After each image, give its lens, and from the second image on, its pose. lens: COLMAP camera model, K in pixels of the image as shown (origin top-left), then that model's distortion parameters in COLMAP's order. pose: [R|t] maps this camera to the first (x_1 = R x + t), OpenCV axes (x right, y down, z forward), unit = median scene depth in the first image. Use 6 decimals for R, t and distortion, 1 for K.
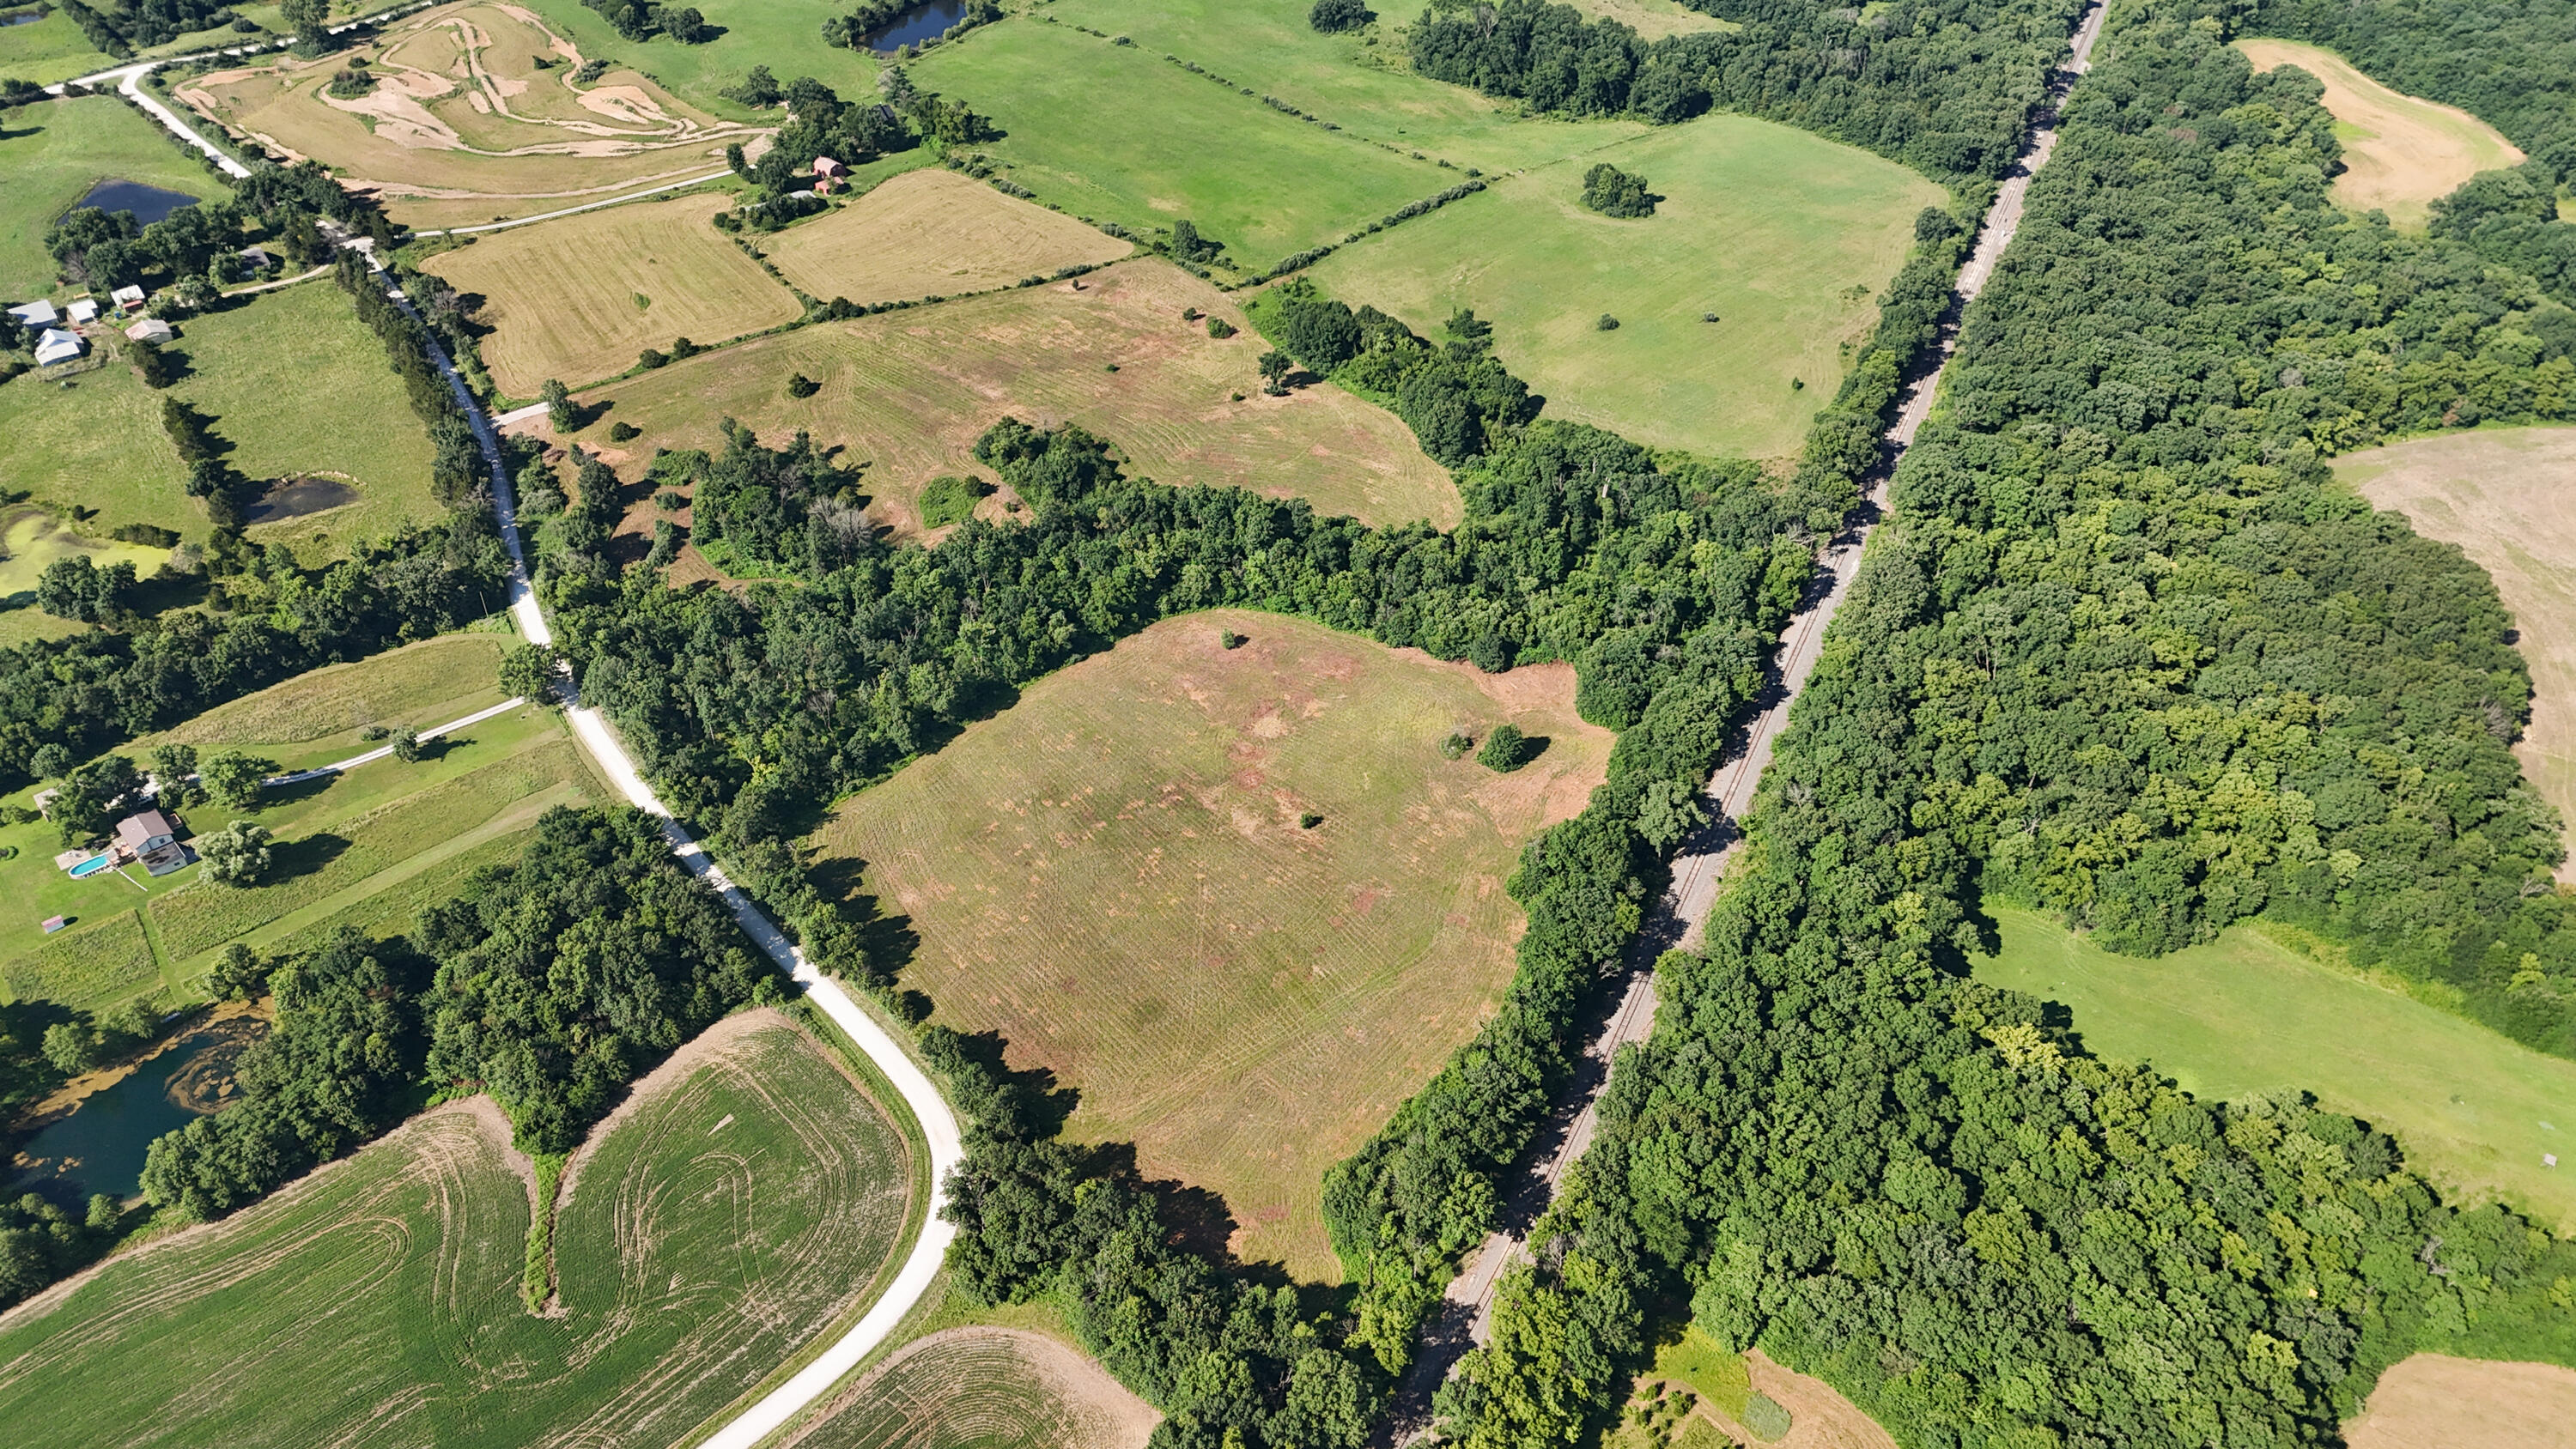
lens RADIAL K [[1848.7, 0, 1287.9], [0, 1848.7, 772.7], [0, 0, 1]] dist [0.073611, -0.054945]
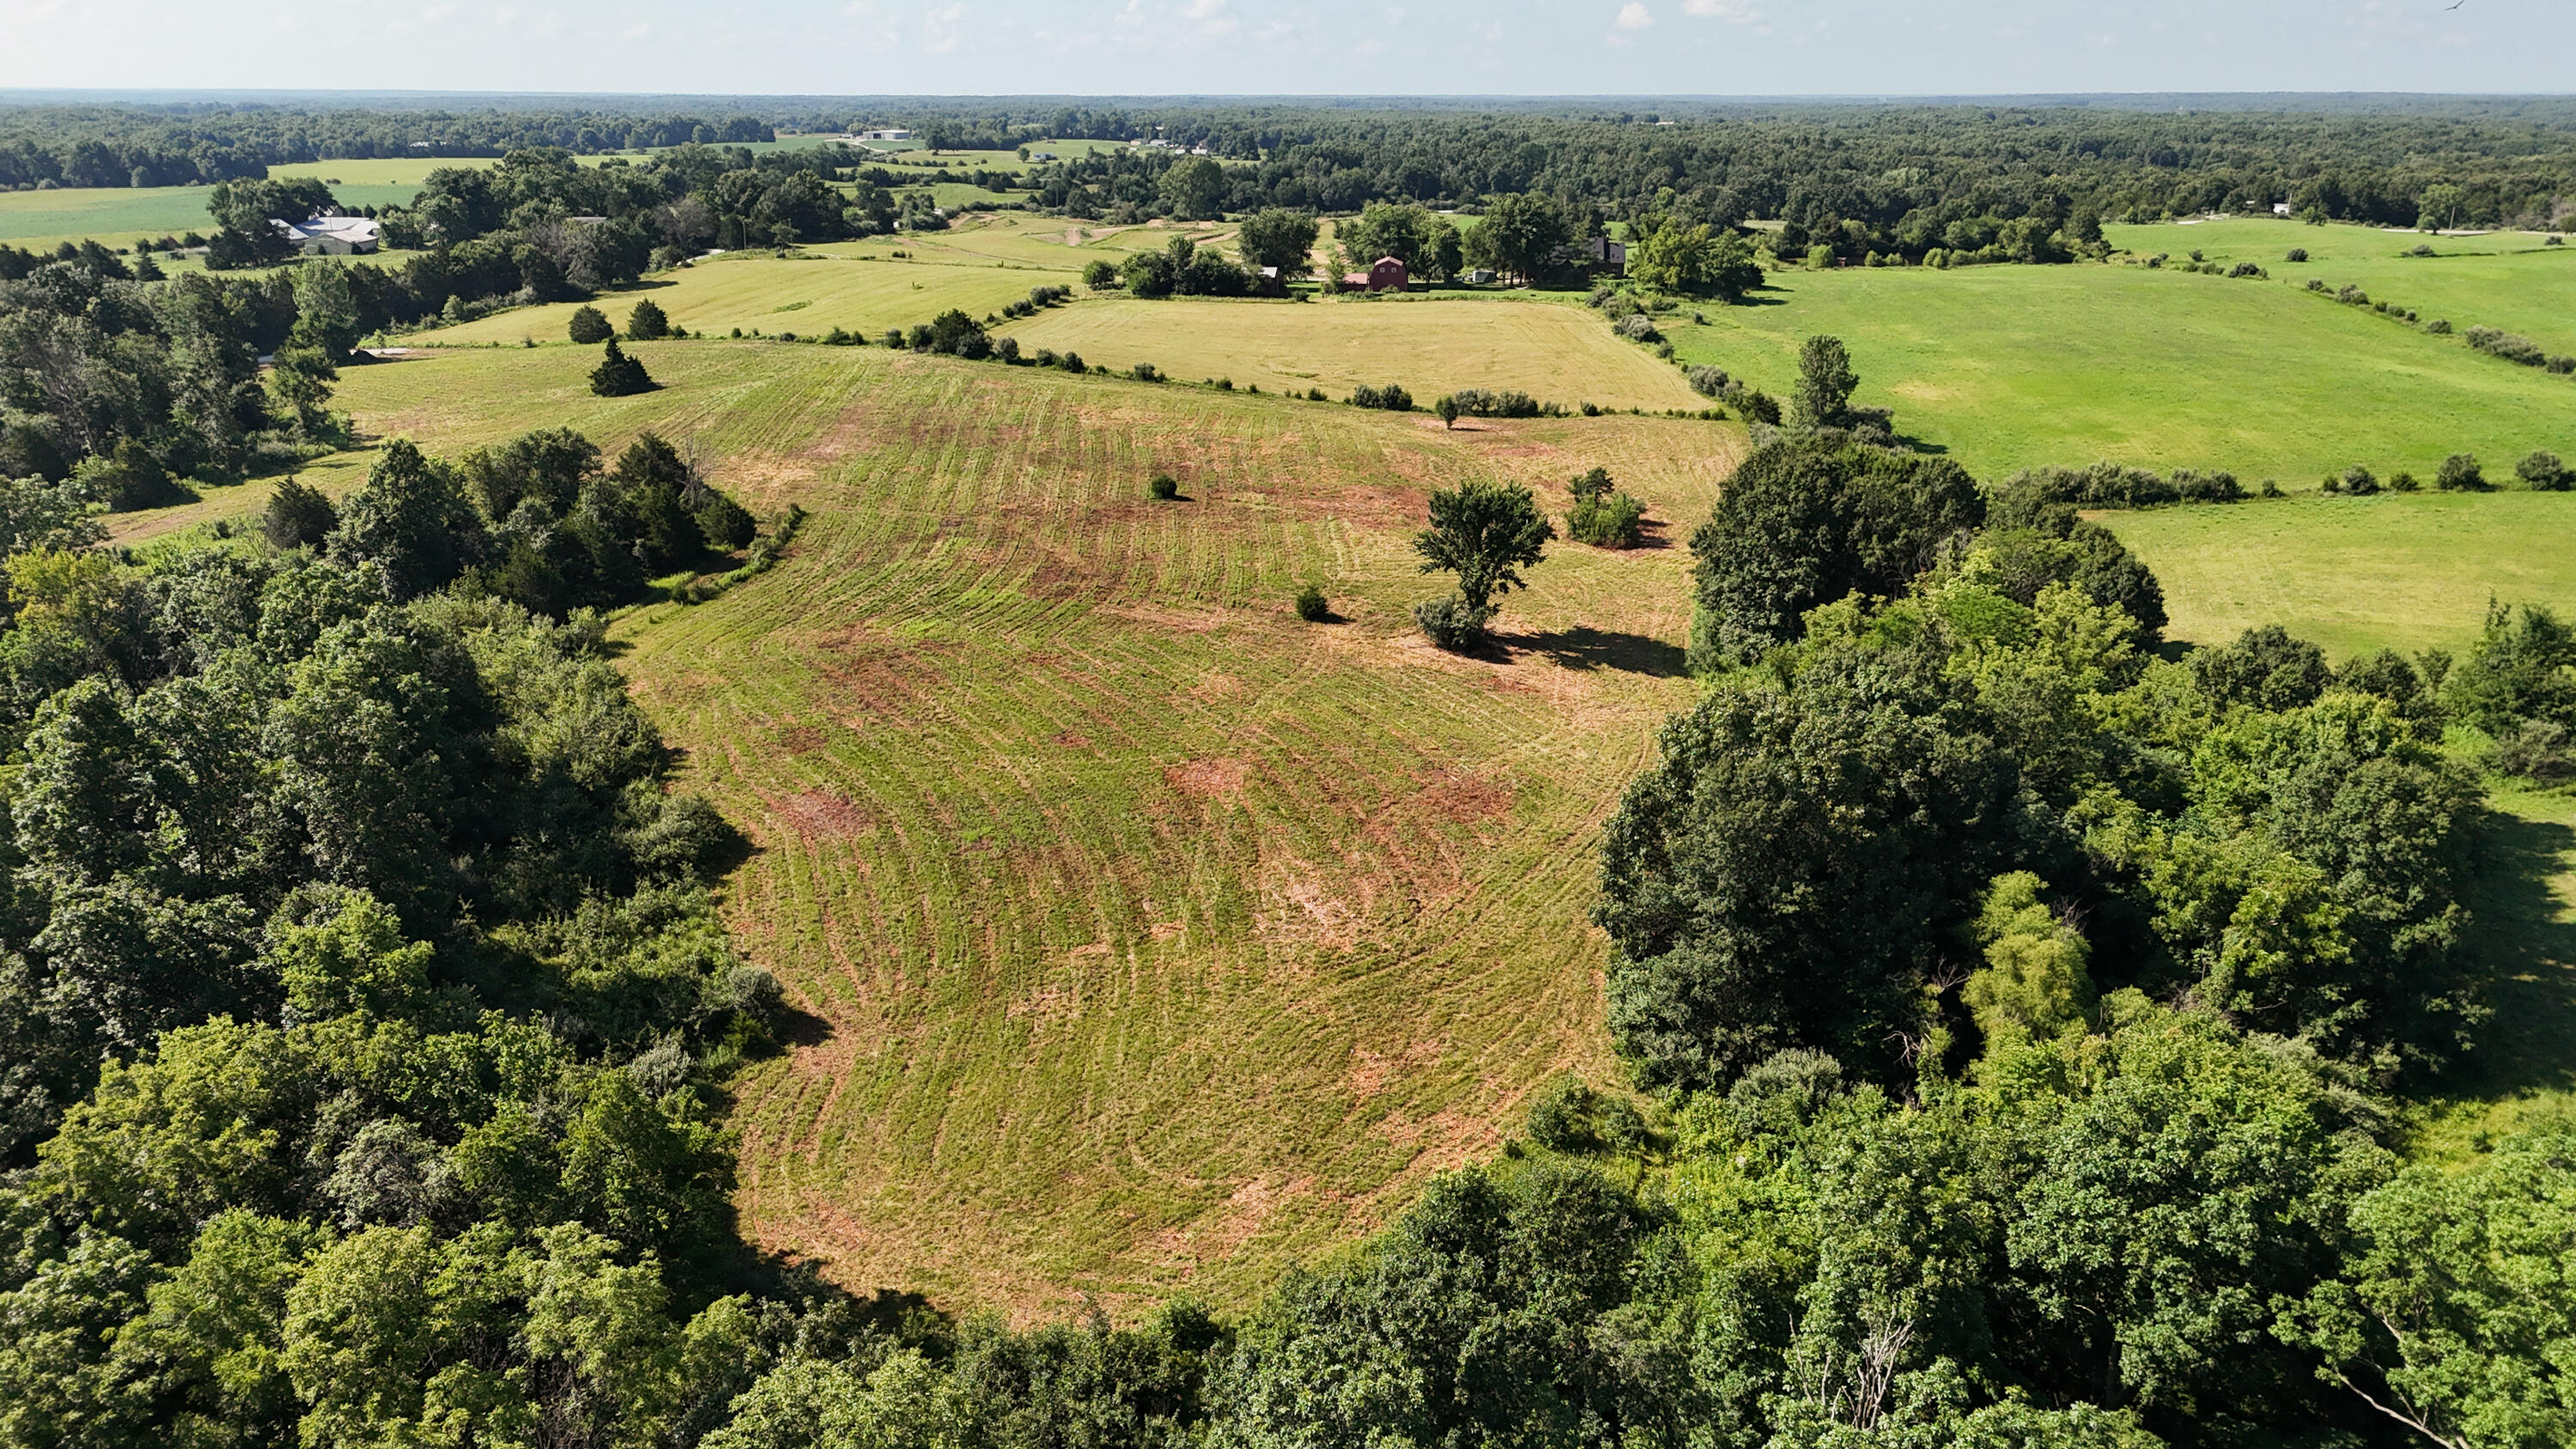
lens RADIAL K [[1885.1, 0, 1295.5], [0, 1885.1, 741.8], [0, 0, 1]] dist [0.065977, -0.058040]
pose [[0.659683, 0.247556, -0.709602, 0.183786], [-0.488611, 0.858682, -0.154673, -0.153520], [0.571032, 0.448754, 0.687417, 0.883720]]
